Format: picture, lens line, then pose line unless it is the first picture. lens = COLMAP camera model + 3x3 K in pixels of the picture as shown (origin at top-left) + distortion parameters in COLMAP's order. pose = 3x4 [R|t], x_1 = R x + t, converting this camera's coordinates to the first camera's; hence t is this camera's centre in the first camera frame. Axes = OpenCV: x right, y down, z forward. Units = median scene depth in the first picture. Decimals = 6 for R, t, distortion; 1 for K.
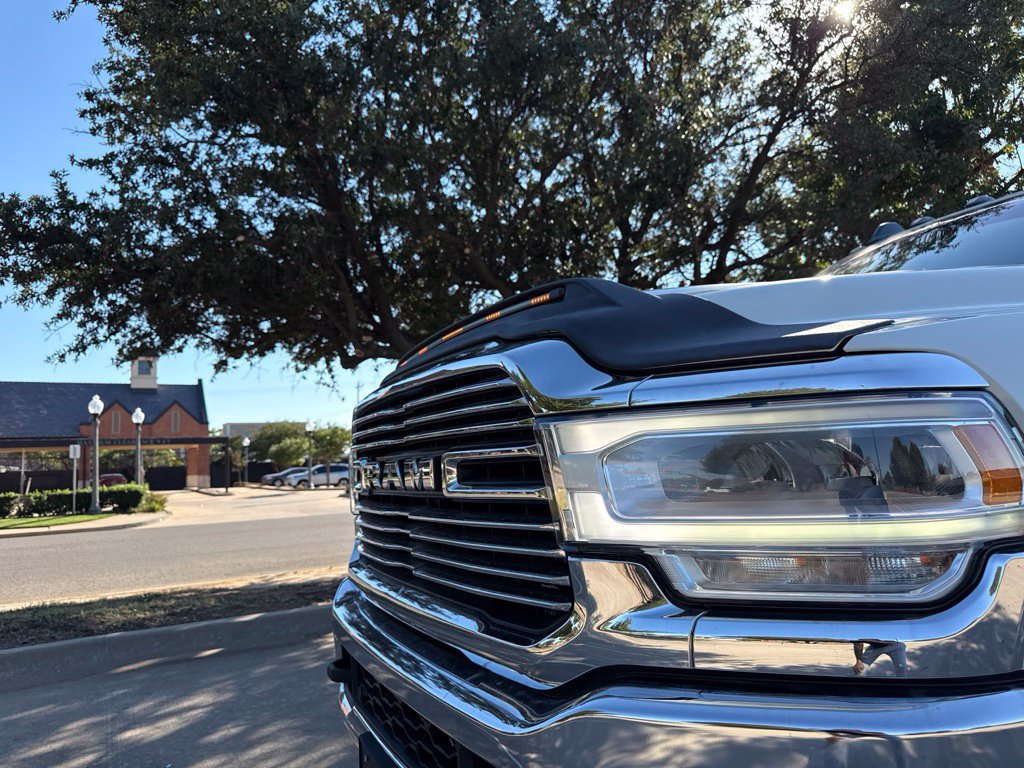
lens RADIAL K [[723.5, 0, 509.8], [0, 723.5, 389.1], [0, 0, 1]] dist [0.077186, -0.120258]
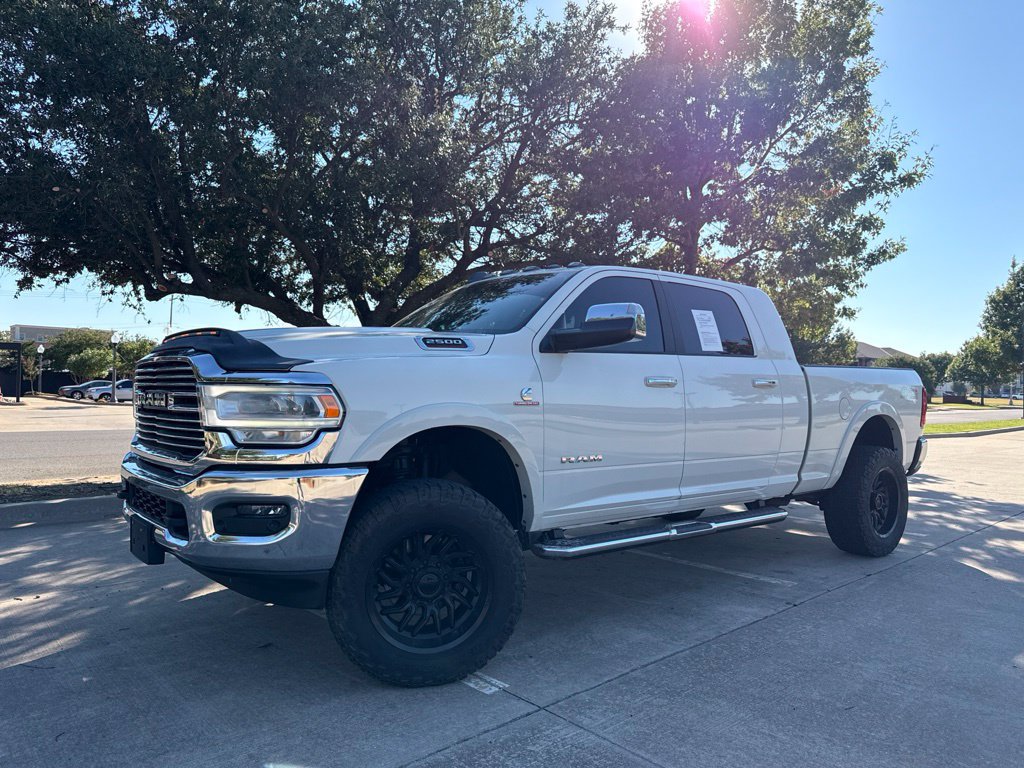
lens RADIAL K [[726.1, 0, 512.5], [0, 726.1, 388.2], [0, 0, 1]] dist [0.022755, -0.029792]
pose [[0.971187, 0.059423, 0.230792, 0.065843], [-0.080831, 0.993145, 0.084433, -0.032031], [-0.224193, -0.100655, 0.969333, -0.233264]]
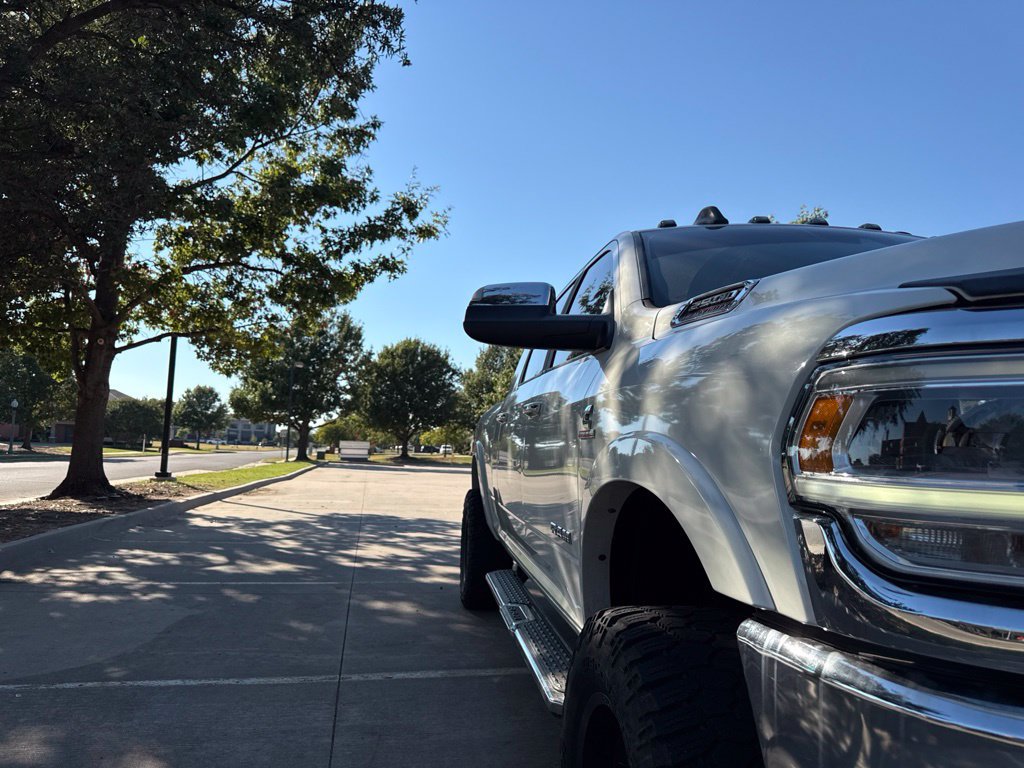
lens RADIAL K [[721.4, 0, 514.4], [0, 721.4, 396.3], [0, 0, 1]] dist [0.030848, -0.053433]
pose [[0.308820, 0.127617, 0.942520, -0.133813], [-0.140378, 0.986221, -0.087539, 0.043003], [-0.940704, -0.105275, 0.322479, 0.291227]]
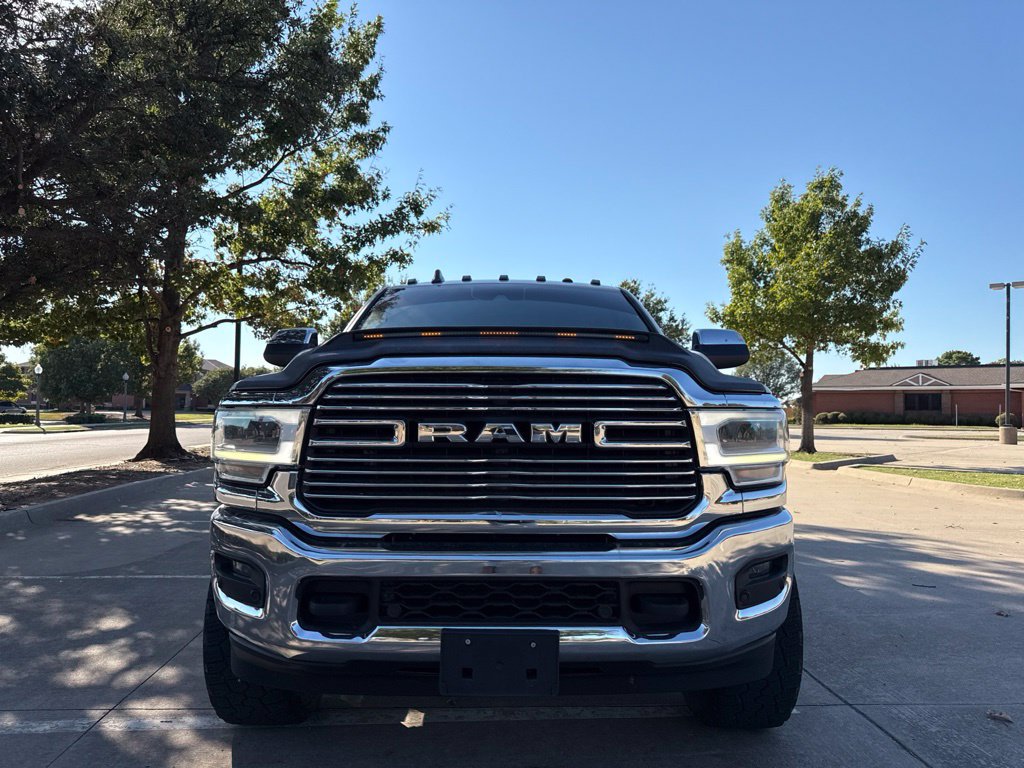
lens RADIAL K [[728.7, 0, 504.7], [0, 728.7, 387.3], [0, 0, 1]] dist [0.007547, -0.007558]
pose [[0.434581, 0.076980, 0.897337, -0.233791], [-0.121228, 0.992273, -0.026413, 0.011639], [-0.892437, -0.097304, 0.440555, 0.065292]]
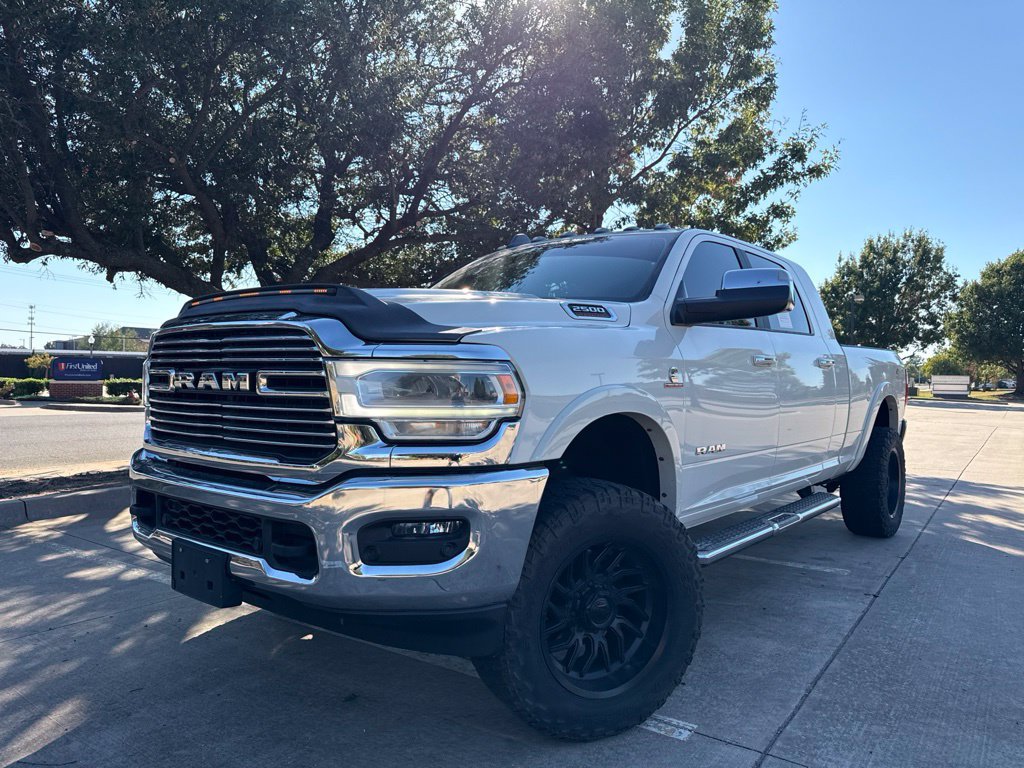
lens RADIAL K [[730.1, 0, 517.5], [0, 730.1, 380.4], [0, 0, 1]] dist [-0.001835, -0.002741]
pose [[0.900634, 0.054654, 0.431129, -0.040672], [-0.097807, 0.992100, 0.078553, -0.012835], [-0.423430, -0.112914, 0.898865, -0.125447]]
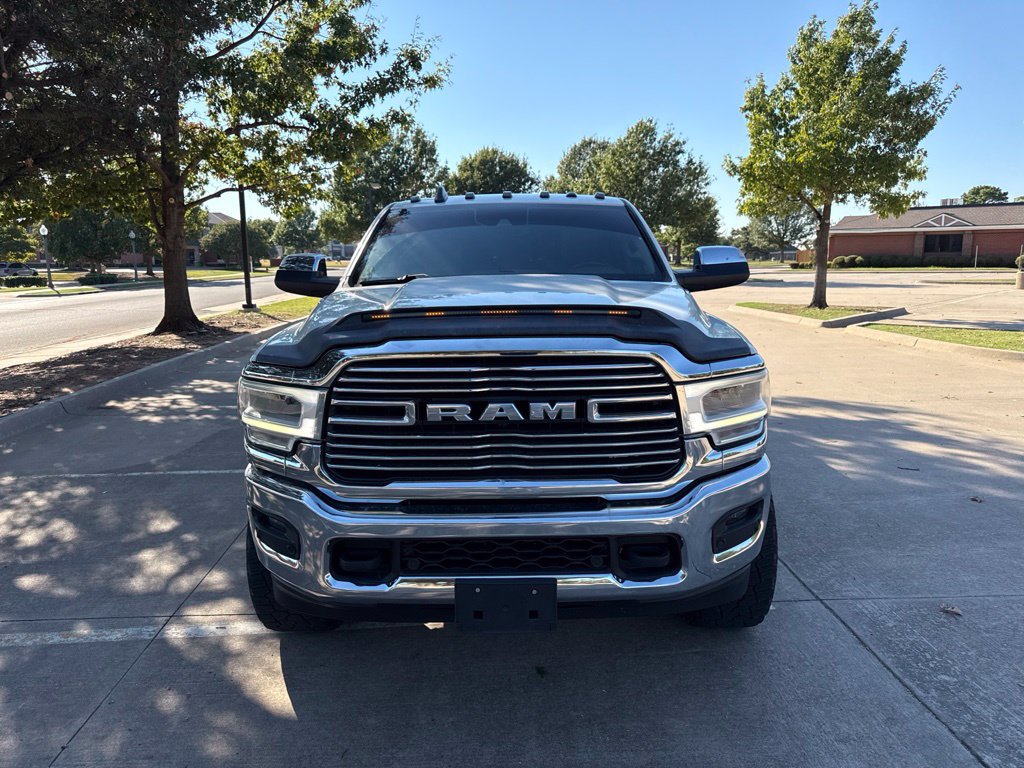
lens RADIAL K [[728.4, 0, 512.0], [0, 728.4, 384.0], [0, 0, 1]] dist [0.007170, -0.007872]
pose [[0.442419, -0.116235, 0.889244, -0.247859], [-0.099682, 0.979047, 0.177568, -0.034388], [-0.891251, -0.167201, 0.421563, 0.058927]]
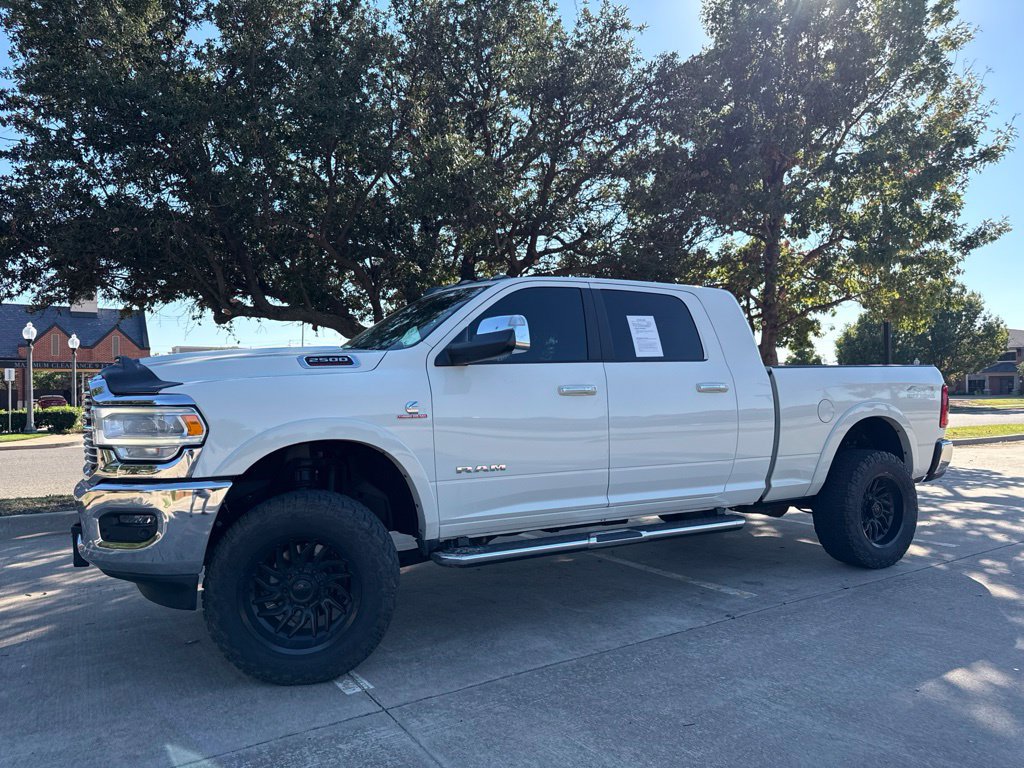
lens RADIAL K [[726.1, 0, 512.5], [0, 726.1, 388.2], [0, 0, 1]] dist [0.022755, -0.029792]
pose [[0.997617, 0.032897, 0.060645, 0.192980], [-0.038185, 0.995370, 0.088202, -0.044882], [-0.057462, -0.090308, 0.994255, -0.262158]]
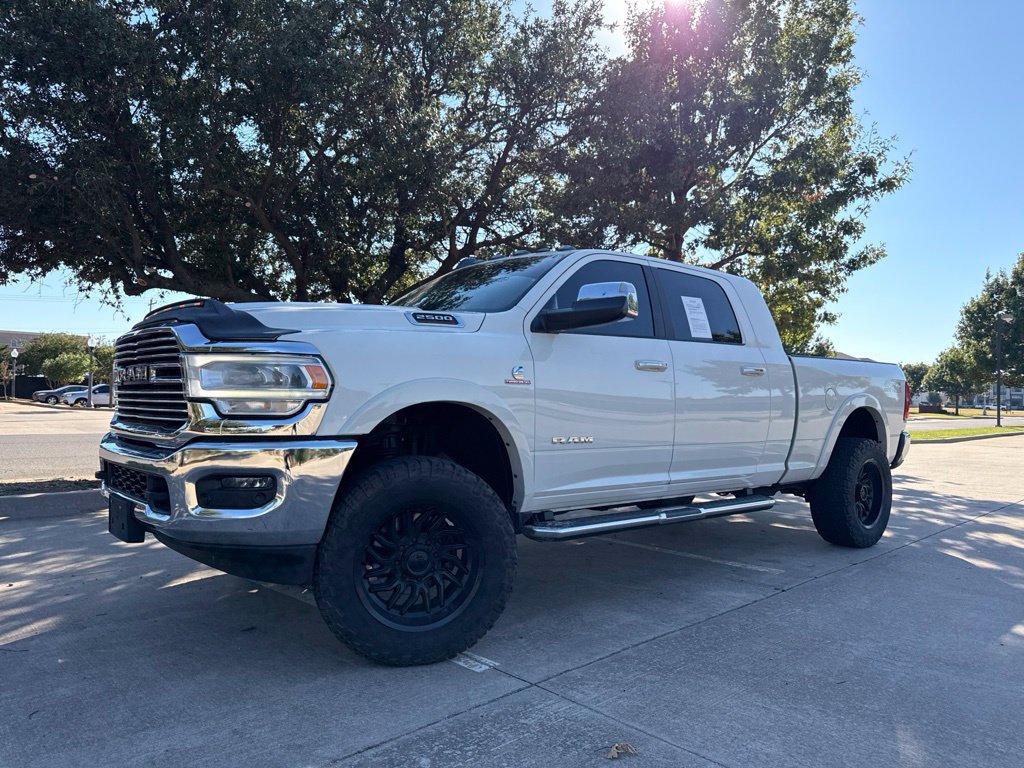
lens RADIAL K [[725.1, 0, 518.0], [0, 725.1, 393.4], [0, 0, 1]] dist [0.026566, -0.034773]
pose [[0.963359, 0.065186, 0.260172, 0.064089], [-0.087859, 0.993193, 0.076478, -0.015022], [-0.253416, -0.096534, 0.962529, -0.229064]]
